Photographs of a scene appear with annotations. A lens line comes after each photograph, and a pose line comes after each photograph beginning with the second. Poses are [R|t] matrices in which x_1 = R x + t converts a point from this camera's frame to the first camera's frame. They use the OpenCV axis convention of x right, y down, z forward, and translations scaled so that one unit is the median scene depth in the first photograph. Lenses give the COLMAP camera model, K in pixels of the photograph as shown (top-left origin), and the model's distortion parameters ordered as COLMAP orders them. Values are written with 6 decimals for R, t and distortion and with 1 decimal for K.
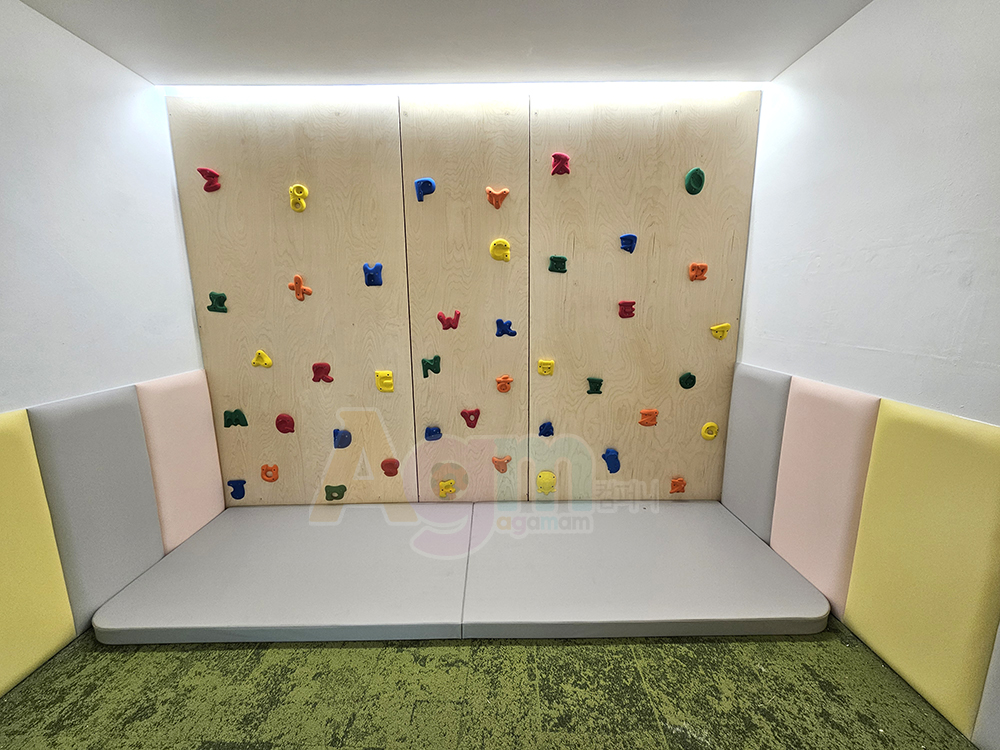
lens RADIAL K [[406.5, 0, 495.3], [0, 406.5, 377.8], [0, 0, 1]] dist [-0.003100, 0.002937]
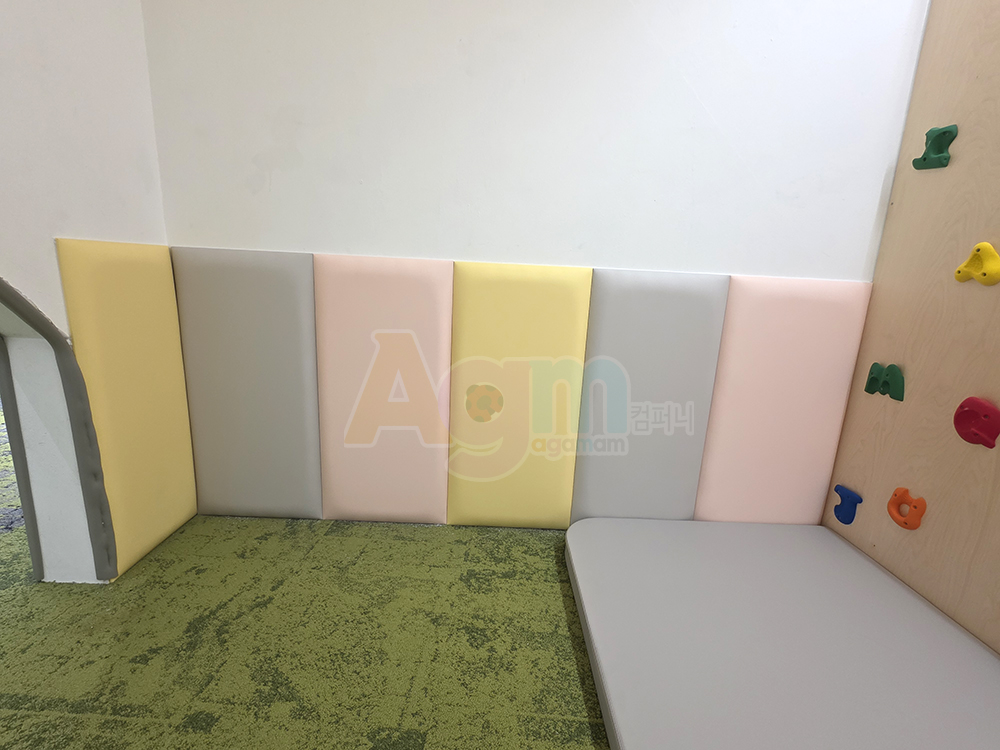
lens RADIAL K [[464.1, 0, 499.8], [0, 464.1, 376.3], [0, 0, 1]] dist [-0.002764, 0.001268]
pose [[-0.000216, 0.231182, -0.972910, -0.060568], [-0.224002, 0.948176, 0.225355, 0.075524], [0.974589, 0.217982, 0.051580, 0.509375]]
